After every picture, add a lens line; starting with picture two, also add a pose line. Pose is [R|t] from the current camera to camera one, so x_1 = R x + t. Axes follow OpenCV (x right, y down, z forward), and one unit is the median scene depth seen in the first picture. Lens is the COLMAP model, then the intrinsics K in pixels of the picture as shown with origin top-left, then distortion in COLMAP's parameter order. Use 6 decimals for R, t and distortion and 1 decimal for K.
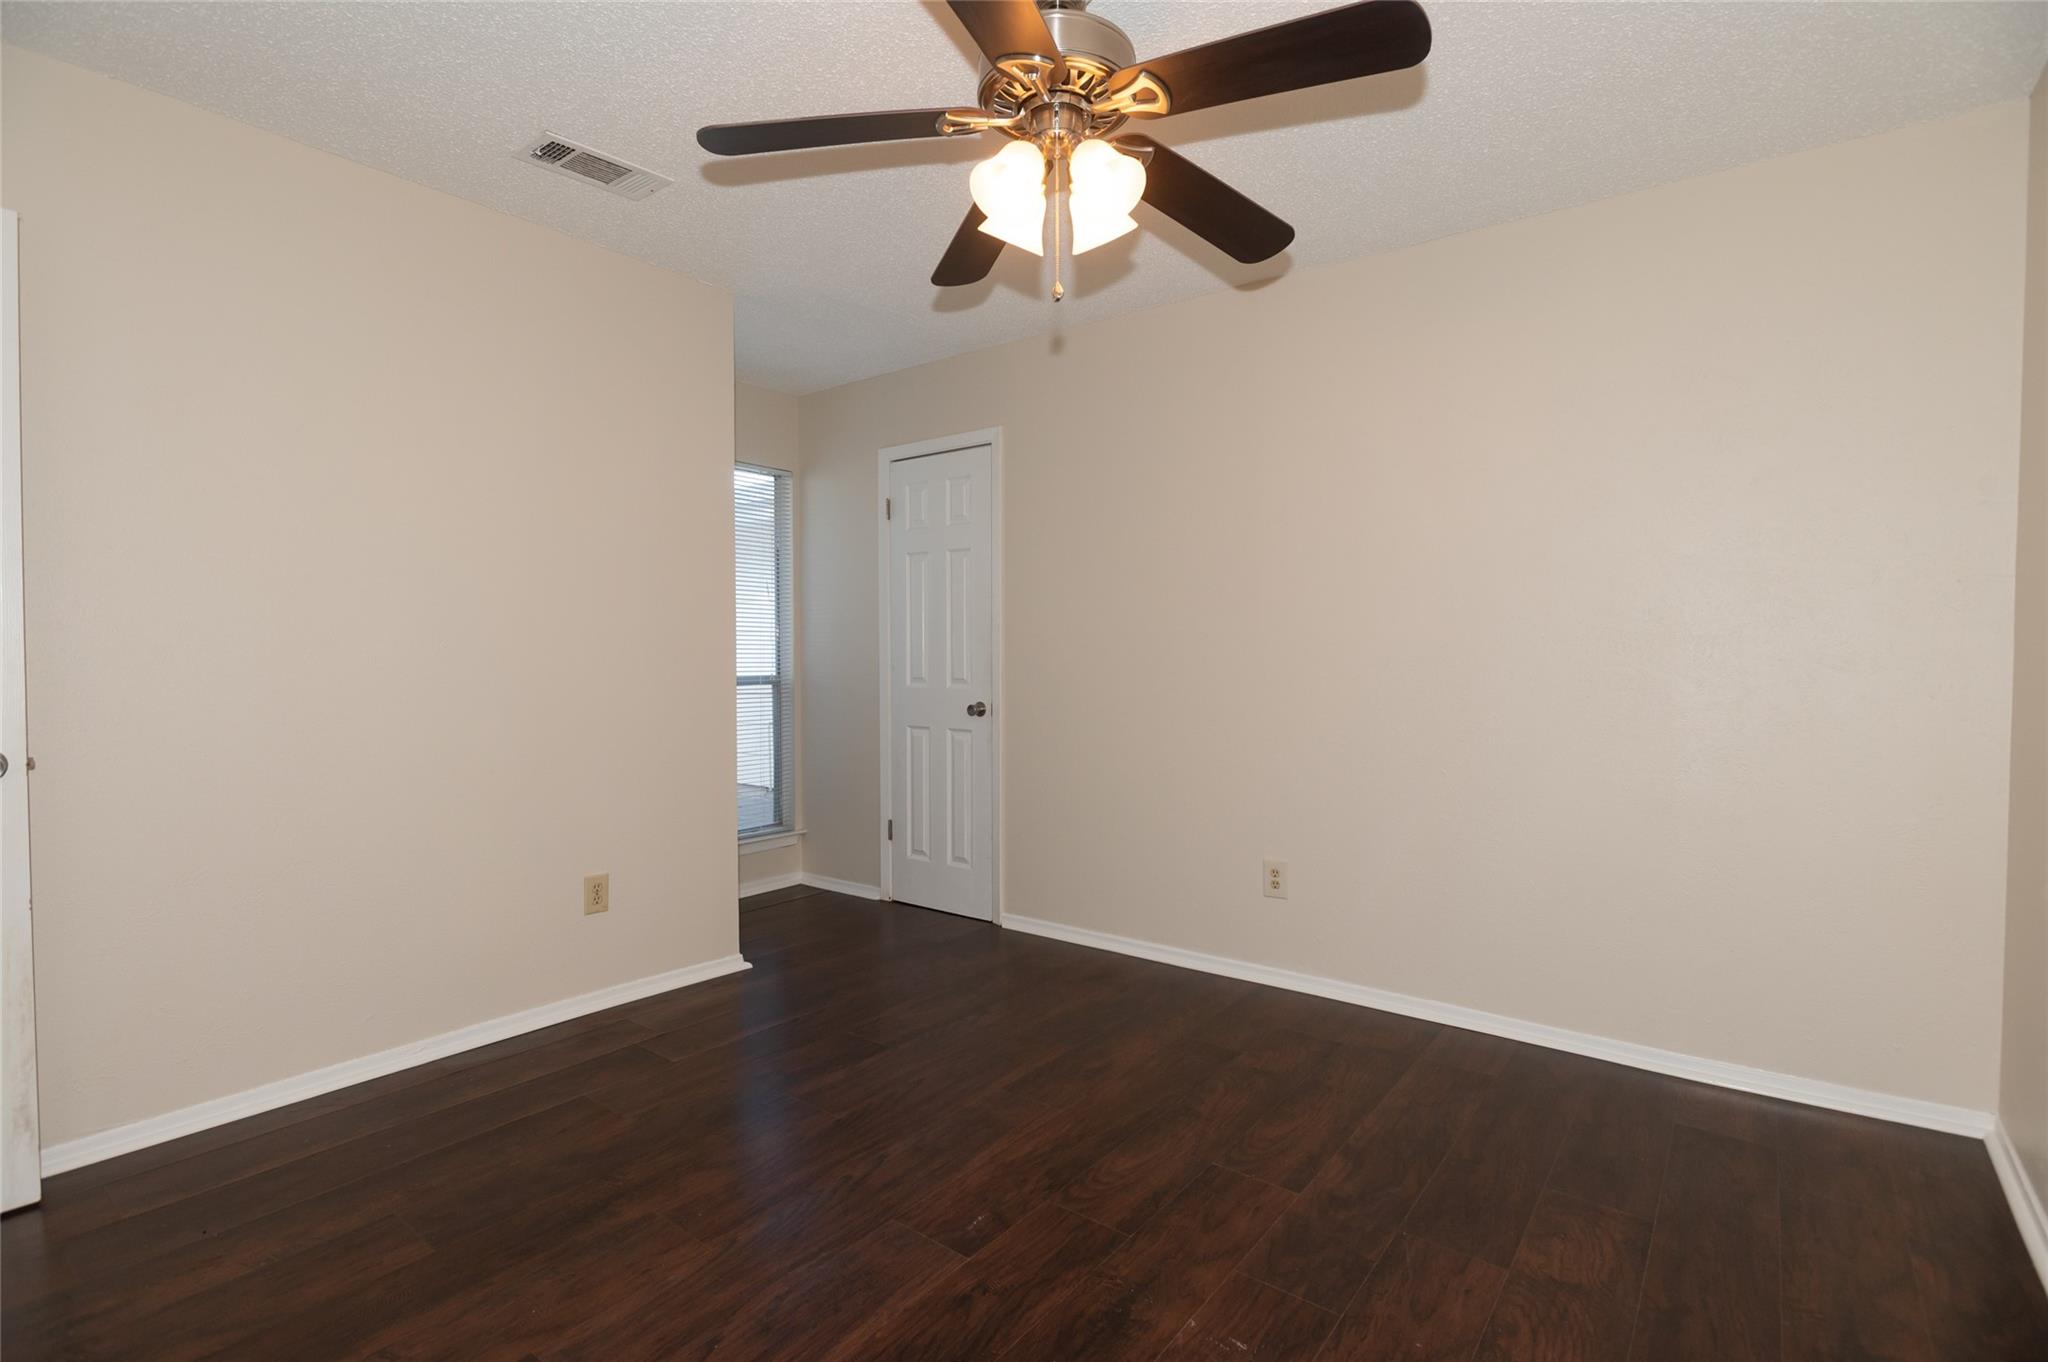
lens RADIAL K [[978.7, 0, 1024.0], [0, 978.7, 681.0], [0, 0, 1]] dist [-0.019174, 0.001813]
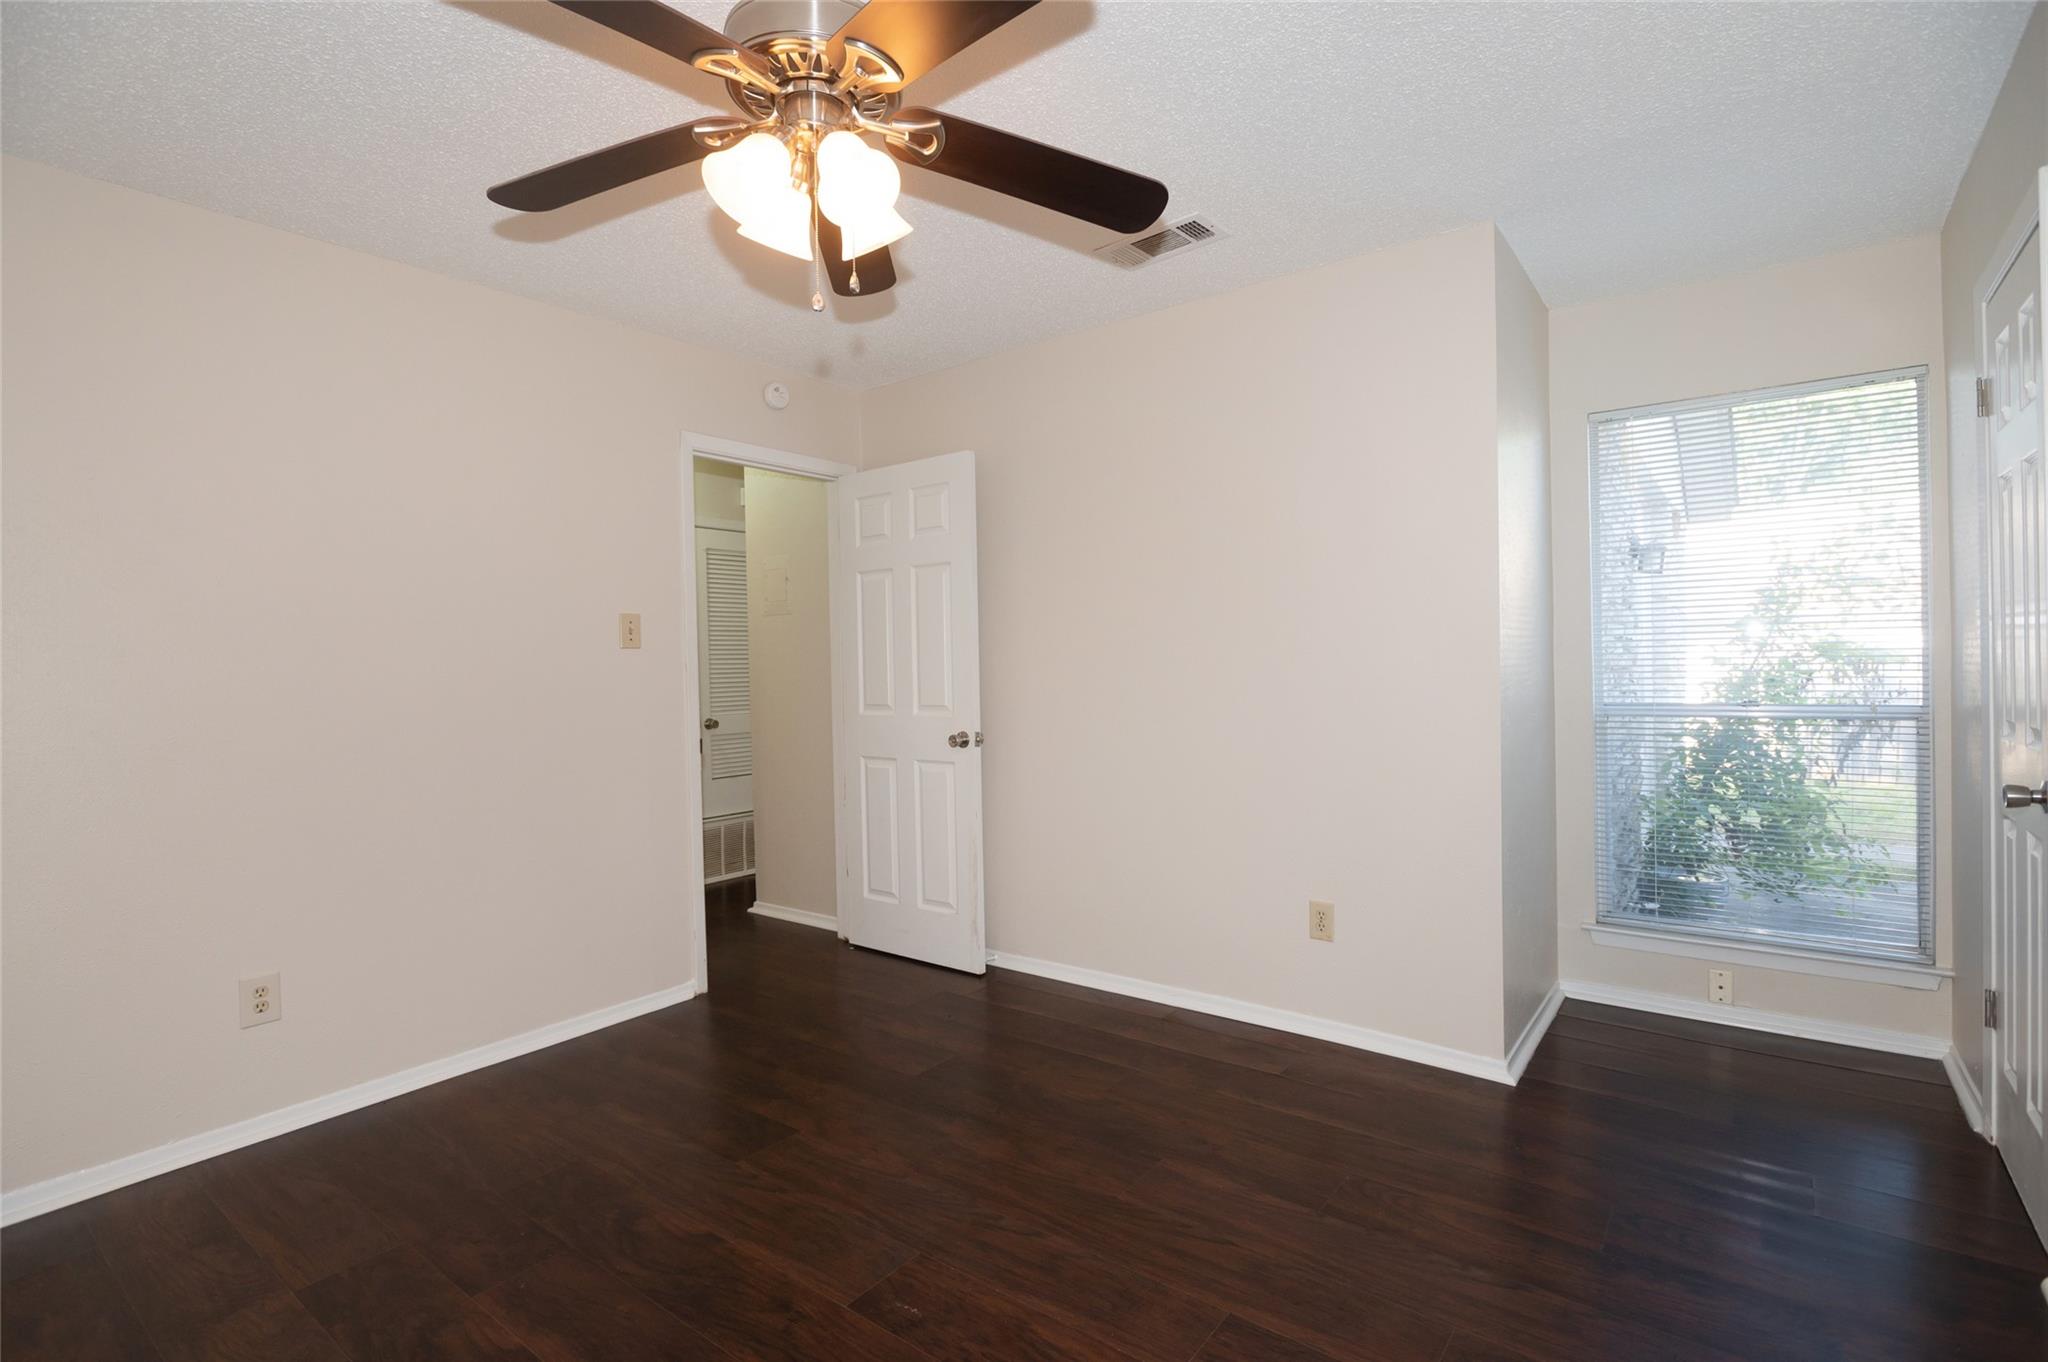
lens RADIAL K [[1037.5, 0, 1029.9], [0, 1037.5, 669.0], [0, 0, 1]] dist [-0.019832, 0.022370]
pose [[-0.036898, 0.004720, -0.999308, 0.868490], [-0.010762, 0.999929, 0.005120, -0.039951], [0.999261, 0.010943, -0.036845, 1.102550]]
